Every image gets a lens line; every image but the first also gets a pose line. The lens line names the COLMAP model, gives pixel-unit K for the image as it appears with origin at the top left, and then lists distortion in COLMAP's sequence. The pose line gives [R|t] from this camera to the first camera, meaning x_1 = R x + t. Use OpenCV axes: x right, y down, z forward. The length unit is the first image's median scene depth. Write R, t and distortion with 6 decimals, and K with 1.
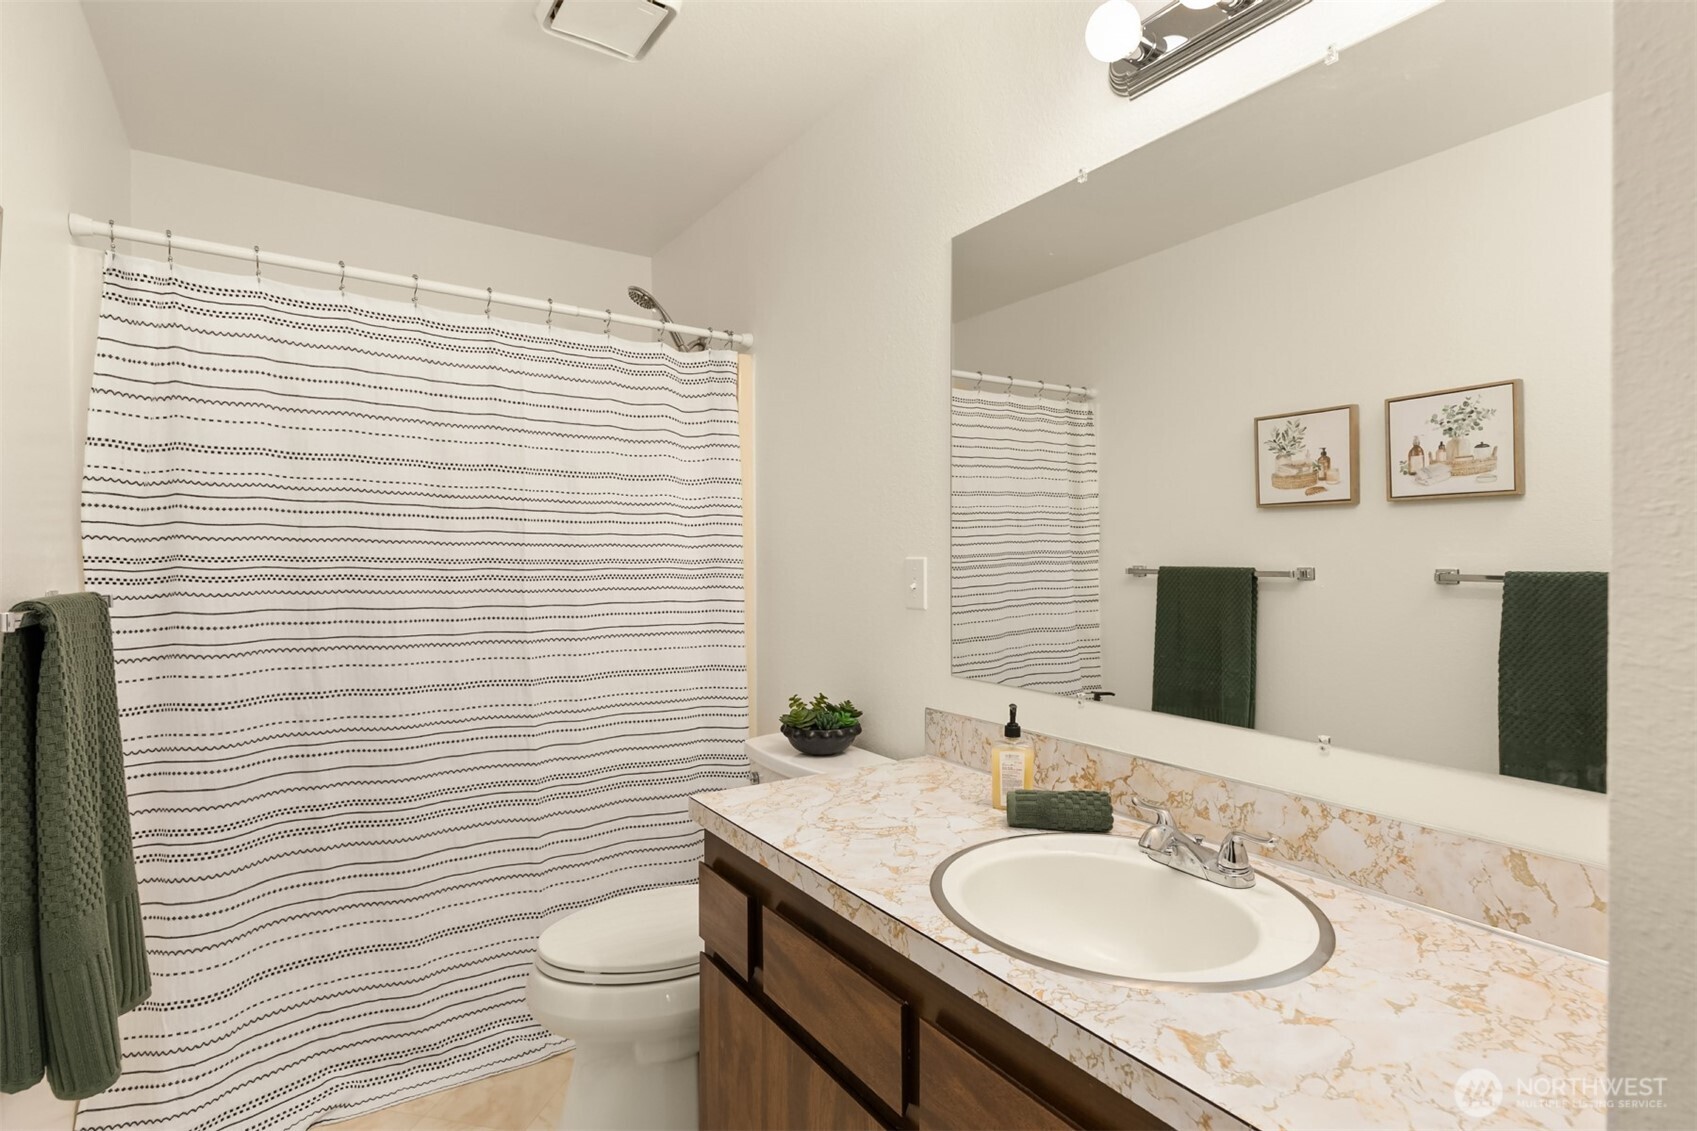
lens RADIAL K [[817.6, 0, 818.3], [0, 817.6, 564.9], [0, 0, 1]] dist [0.001384, -0.000066]
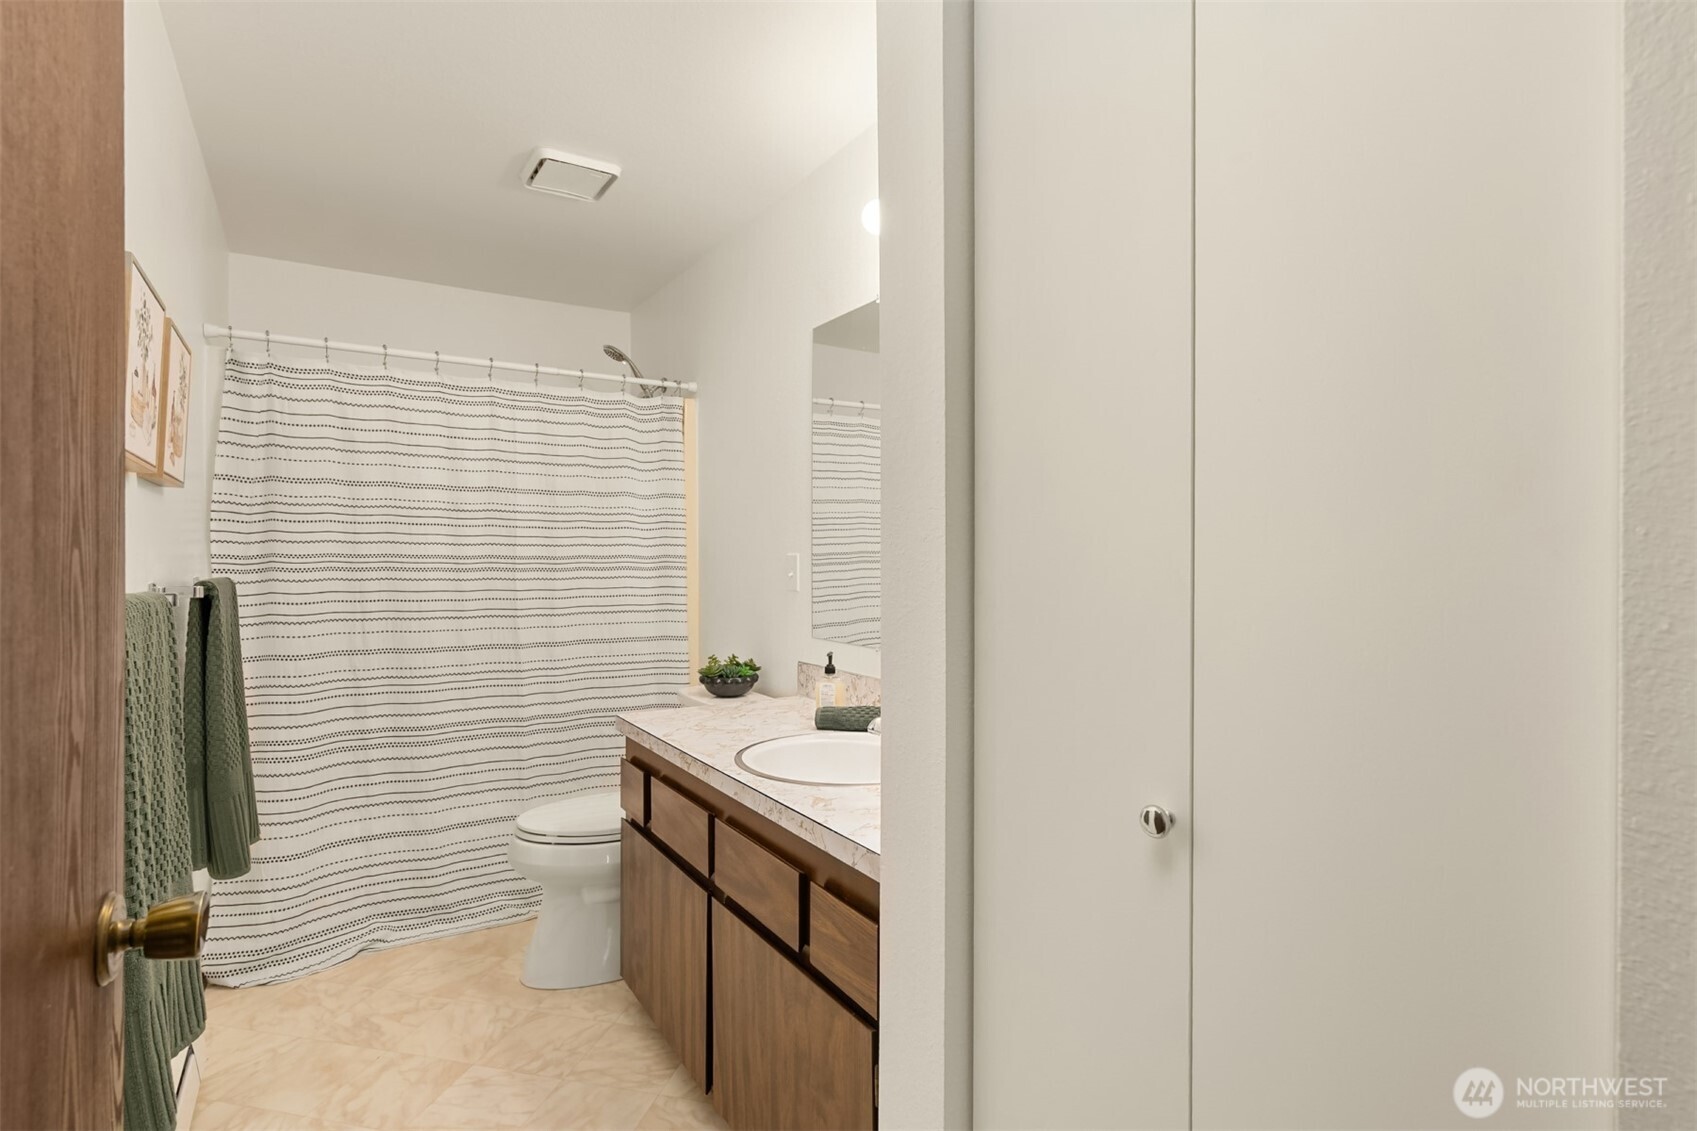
lens RADIAL K [[828.8, 0, 847.7], [0, 828.8, 549.8], [0, 0, 1]] dist [0.001007, 0.000237]
pose [[0.999956, -0.001708, -0.009204, 0.229181], [0.001580, 0.999901, -0.013955, 0.003601], [0.009227, 0.013940, 0.999860, -0.418669]]
